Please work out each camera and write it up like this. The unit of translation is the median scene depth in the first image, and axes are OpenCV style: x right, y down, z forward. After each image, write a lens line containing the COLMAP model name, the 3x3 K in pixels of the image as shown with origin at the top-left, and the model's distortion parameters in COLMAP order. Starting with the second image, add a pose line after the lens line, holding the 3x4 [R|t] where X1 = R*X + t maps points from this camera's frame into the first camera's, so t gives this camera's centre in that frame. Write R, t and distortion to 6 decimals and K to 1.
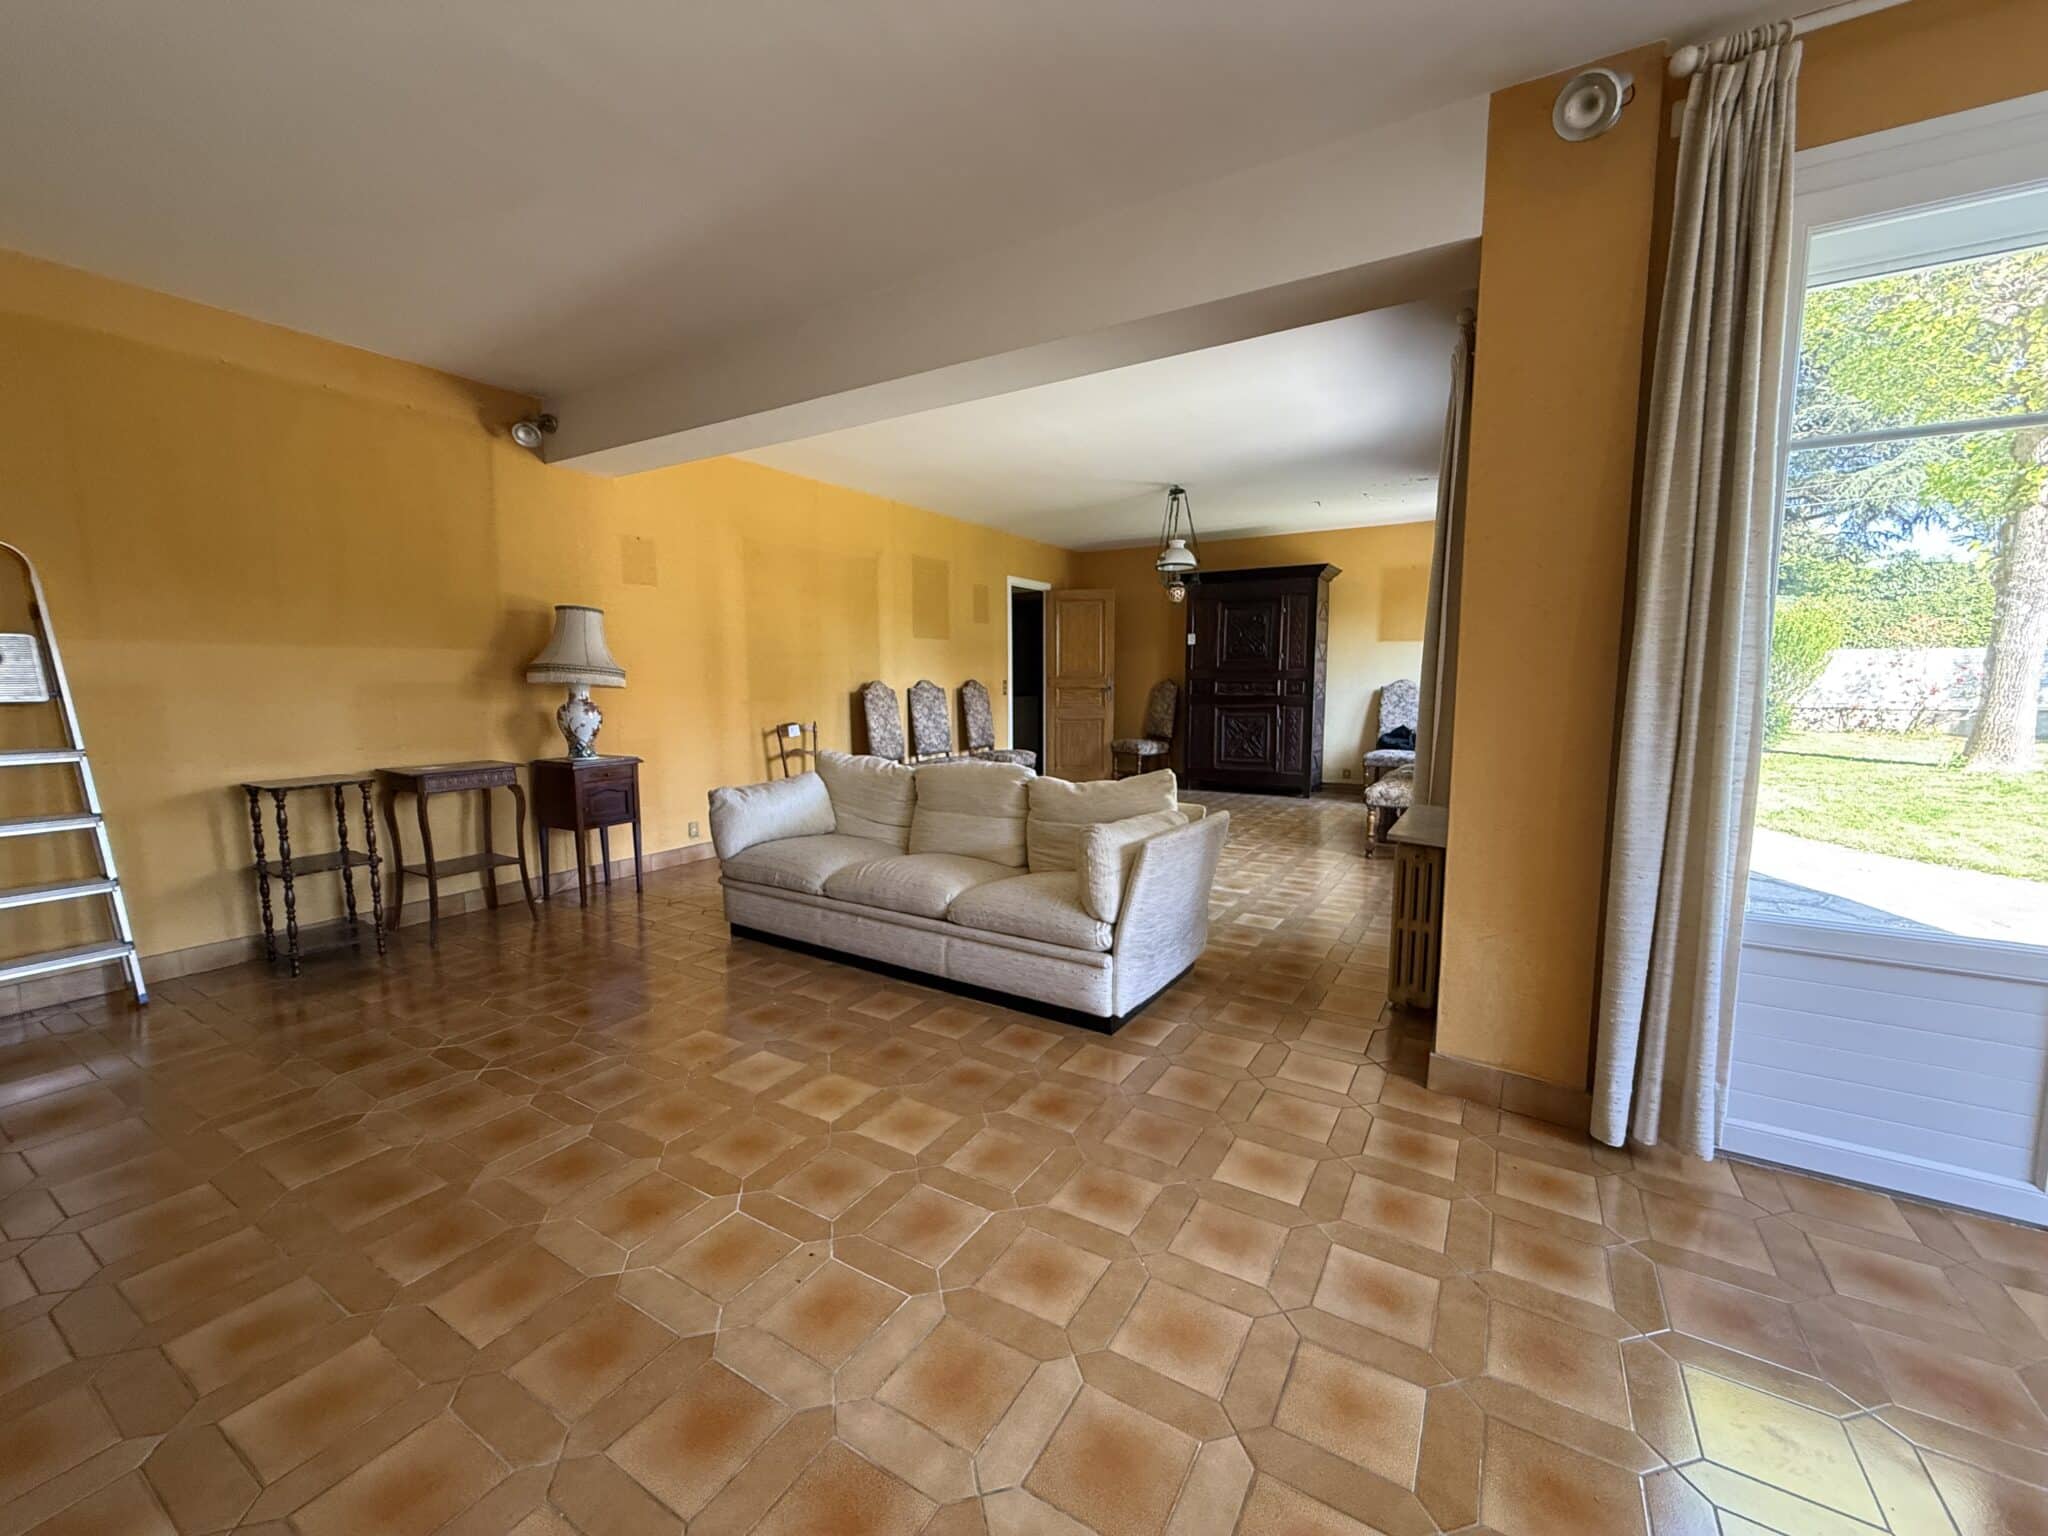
lens RADIAL K [[816.6, 0, 1023.8], [0, 816.6, 765.5], [0, 0, 1]] dist [0.000774, -0.000374]
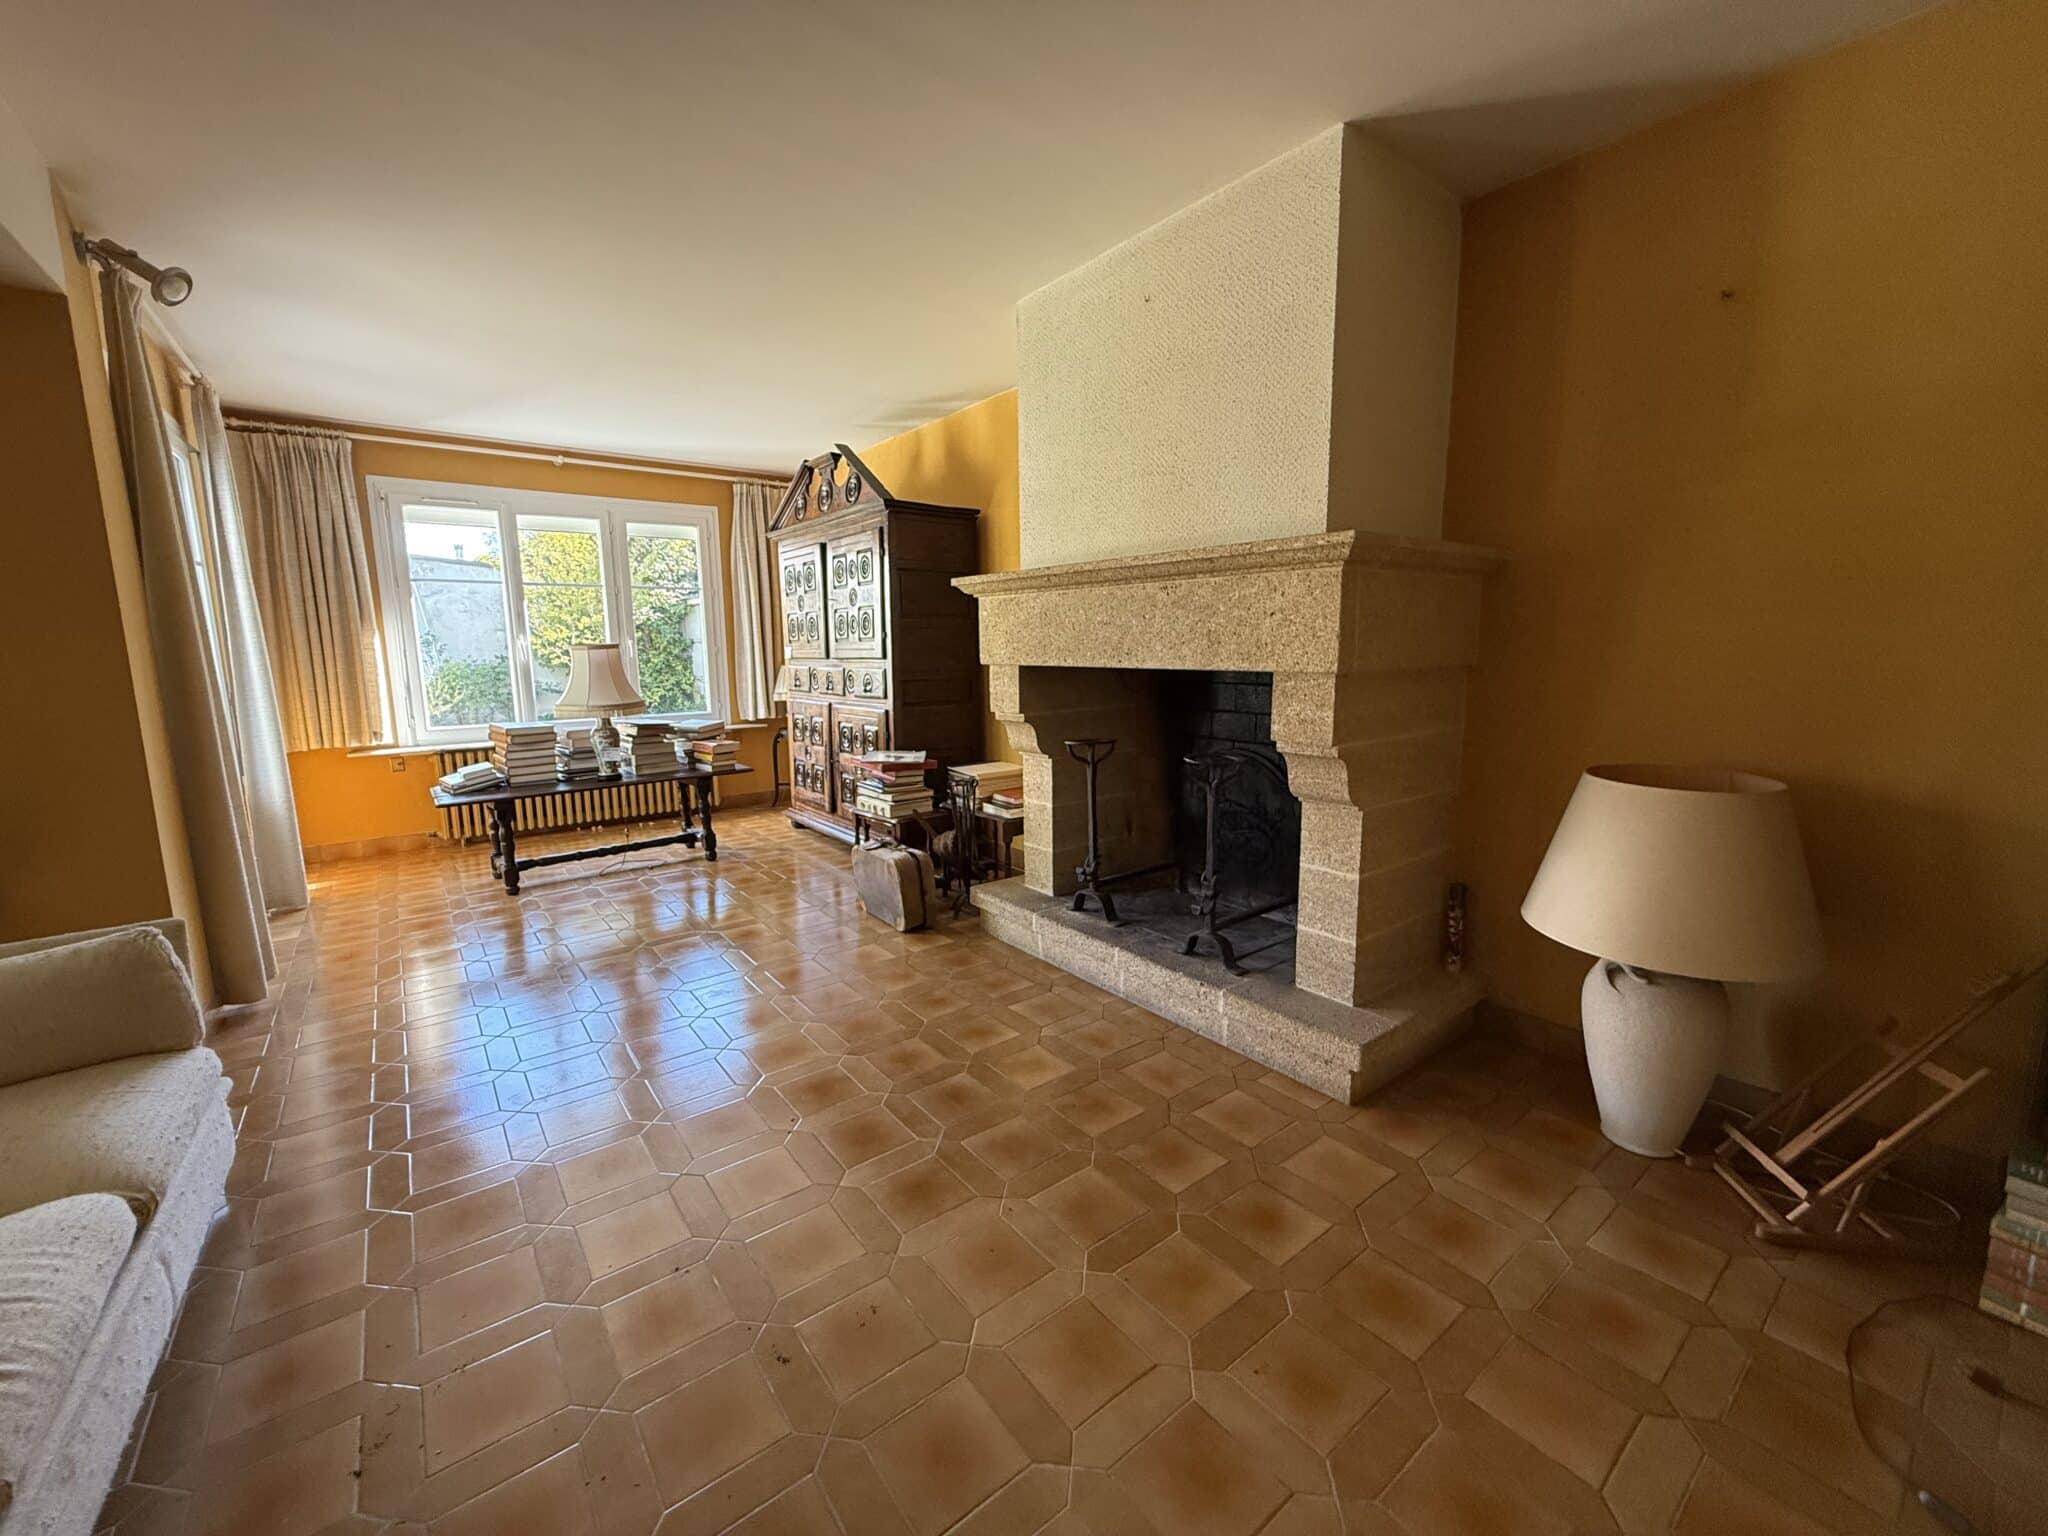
lens RADIAL K [[816.6, 0, 1023.8], [0, 816.6, 765.5], [0, 0, 1]] dist [0.000774, -0.000374]
pose [[-0.934432, -0.045350, 0.353243, -1.371606], [0.049446, 0.965734, 0.254780, -0.329430], [-0.352693, 0.255541, -0.900170, 2.193935]]
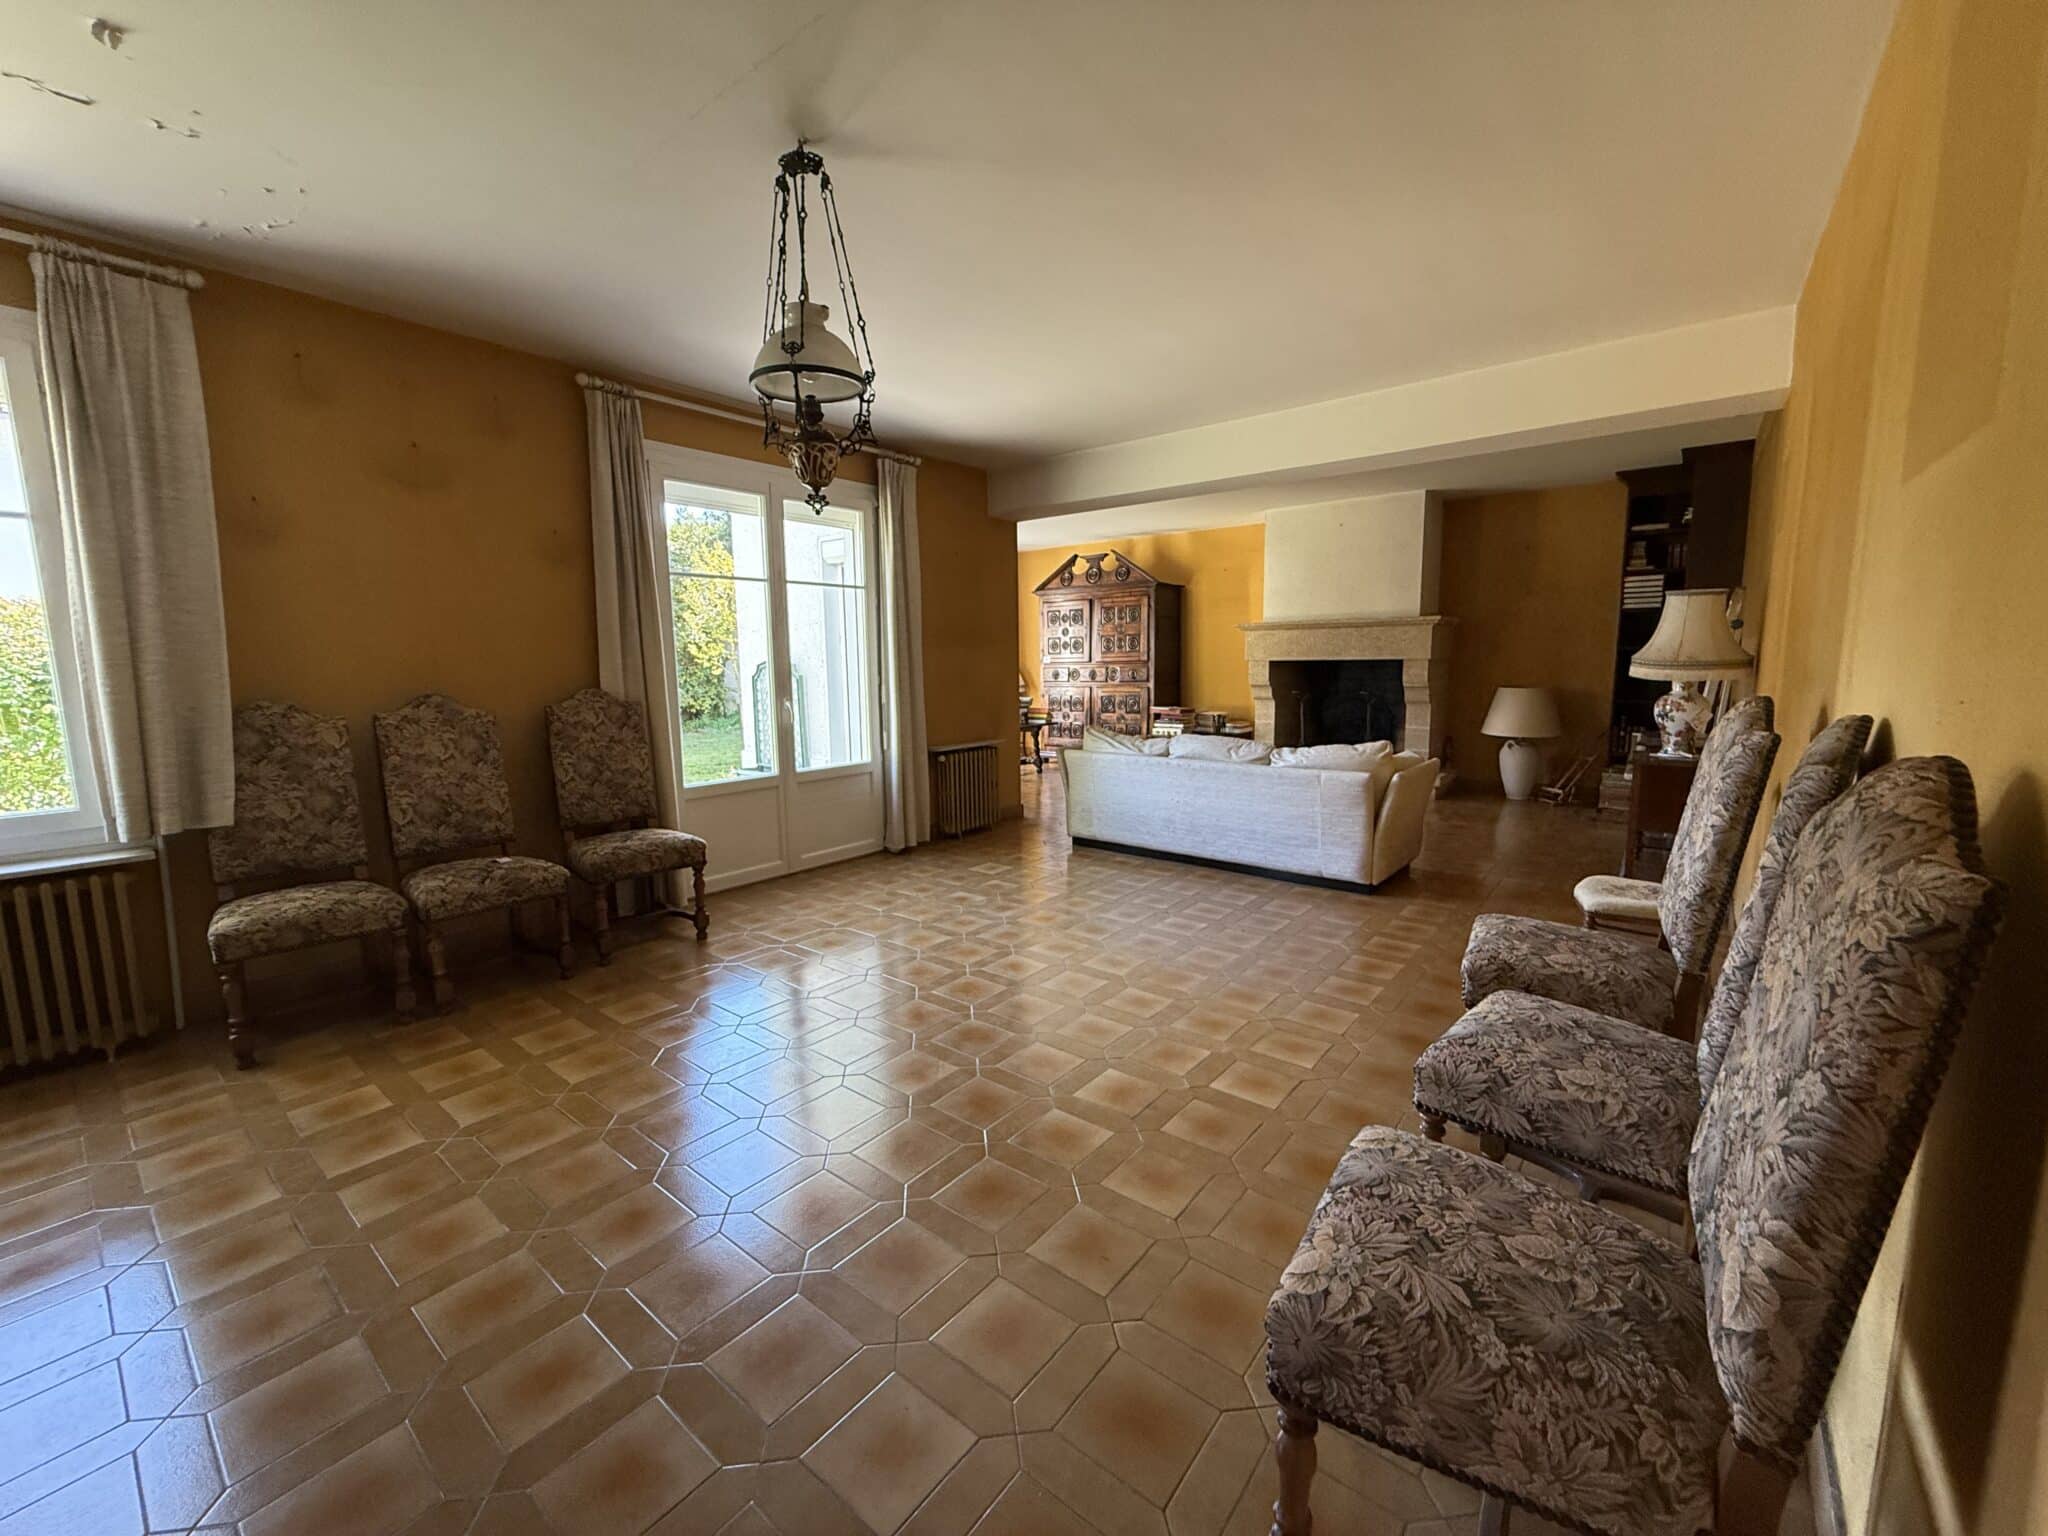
lens RADIAL K [[816.6, 0, 1023.8], [0, 816.6, 765.5], [0, 0, 1]] dist [0.000774, -0.000374]
pose [[-0.991724, -0.005526, 0.128273, 0.195675], [0.025543, 0.970610, 0.239299, -0.646020], [-0.125825, 0.240595, -0.962435, 5.297572]]
